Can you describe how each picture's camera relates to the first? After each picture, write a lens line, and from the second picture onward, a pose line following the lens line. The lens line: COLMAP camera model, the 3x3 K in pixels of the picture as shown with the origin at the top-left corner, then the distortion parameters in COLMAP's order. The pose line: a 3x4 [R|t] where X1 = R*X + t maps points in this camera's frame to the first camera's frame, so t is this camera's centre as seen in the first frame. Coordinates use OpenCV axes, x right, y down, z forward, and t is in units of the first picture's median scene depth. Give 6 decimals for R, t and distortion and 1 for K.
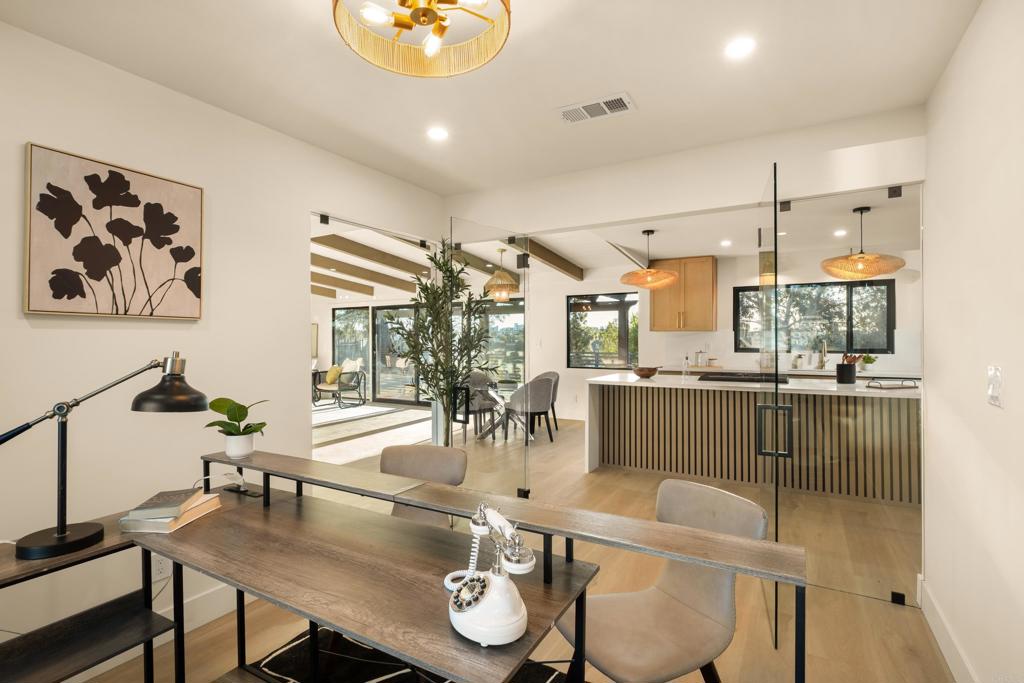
lens RADIAL K [[492.3, 0, 513.2], [0, 492.3, 341.0], [0, 0, 1]] dist [-0.000821, -0.000827]
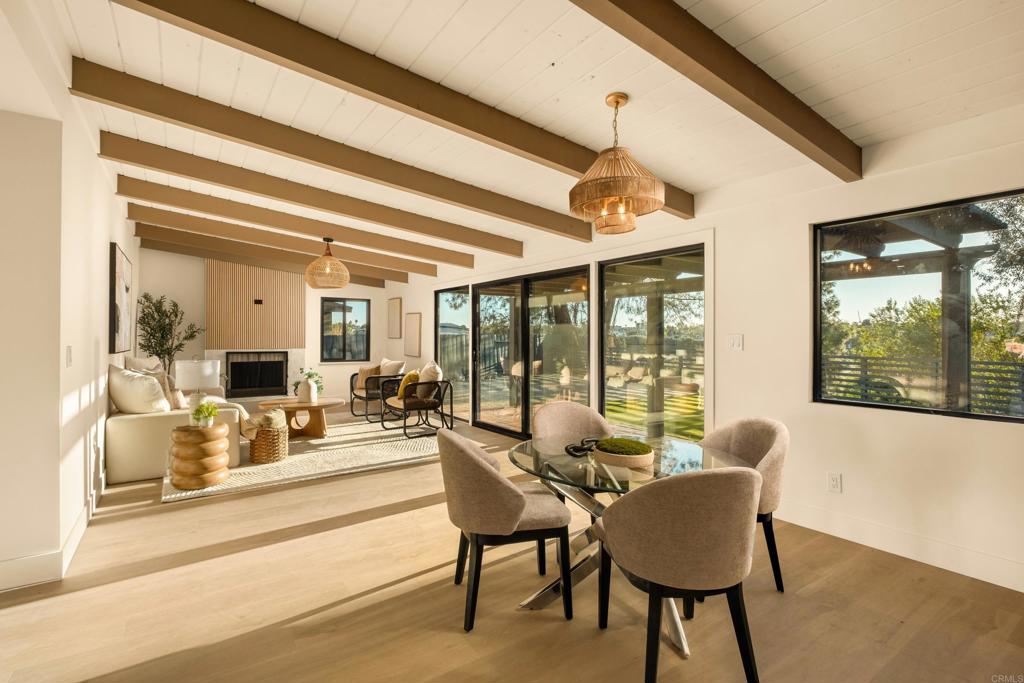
lens RADIAL K [[492.3, 0, 498.4], [0, 492.3, 337.0], [0, 0, 1]] dist [-0.000821, -0.000827]
pose [[0.900580, 0.003412, -0.434677, 0.040098], [-0.004918, 0.999985, -0.002341, 0.003701], [0.434663, 0.004246, 0.900583, 0.410371]]
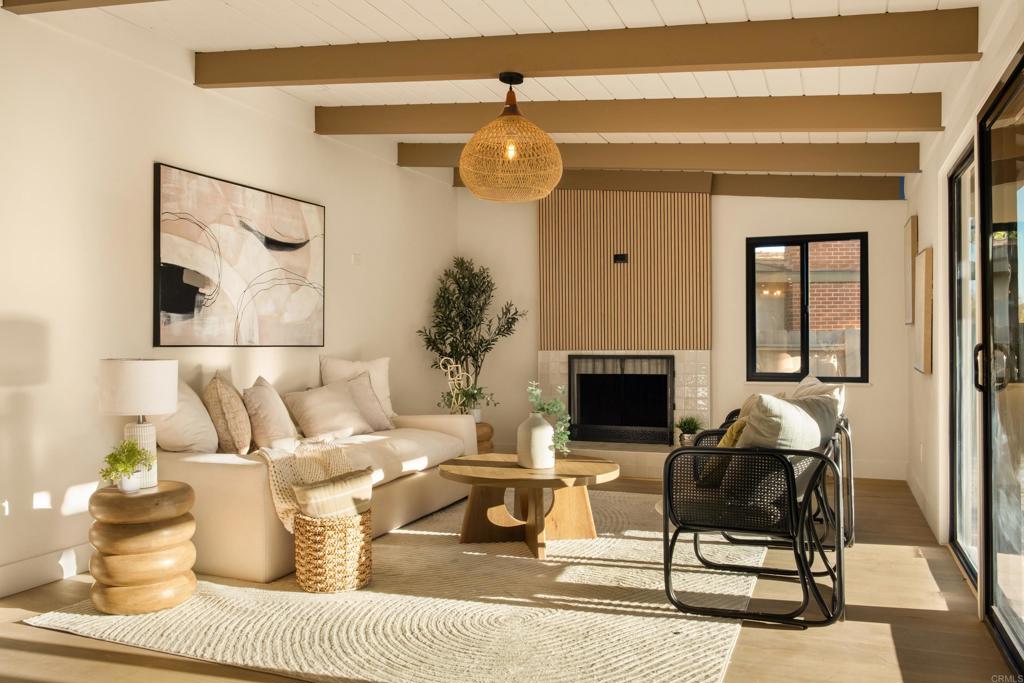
lens RADIAL K [[798.8, 0, 538.8], [0, 798.8, 344.4], [0, 0, 1]] dist [-0.049777, 0.034032]
pose [[0.151176, 0.001853, -0.988505, -0.009022], [0.001367, 0.999997, 0.002083, 0.017240], [0.988506, -0.001667, 0.151173, 0.794653]]
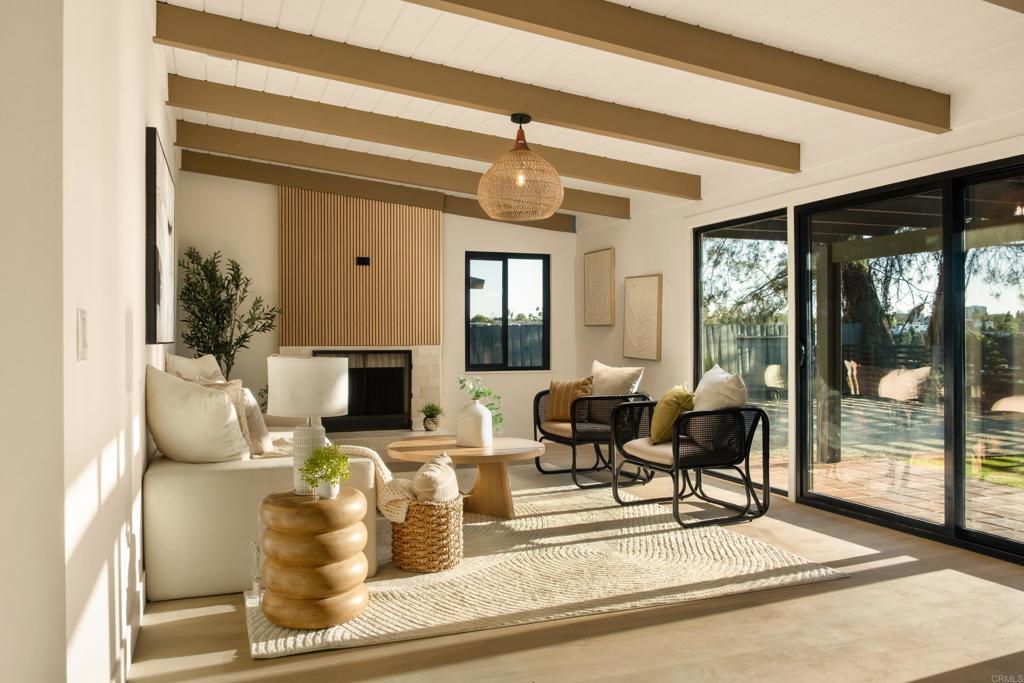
lens RADIAL K [[798.8, 0, 486.0], [0, 798.8, 342.1], [0, 0, 1]] dist [-0.049777, 0.034032]
pose [[0.768879, 0.003346, -0.639386, -0.110815], [-0.000371, 0.999988, 0.004787, 0.016535], [0.639395, -0.003443, 0.768871, 0.474957]]
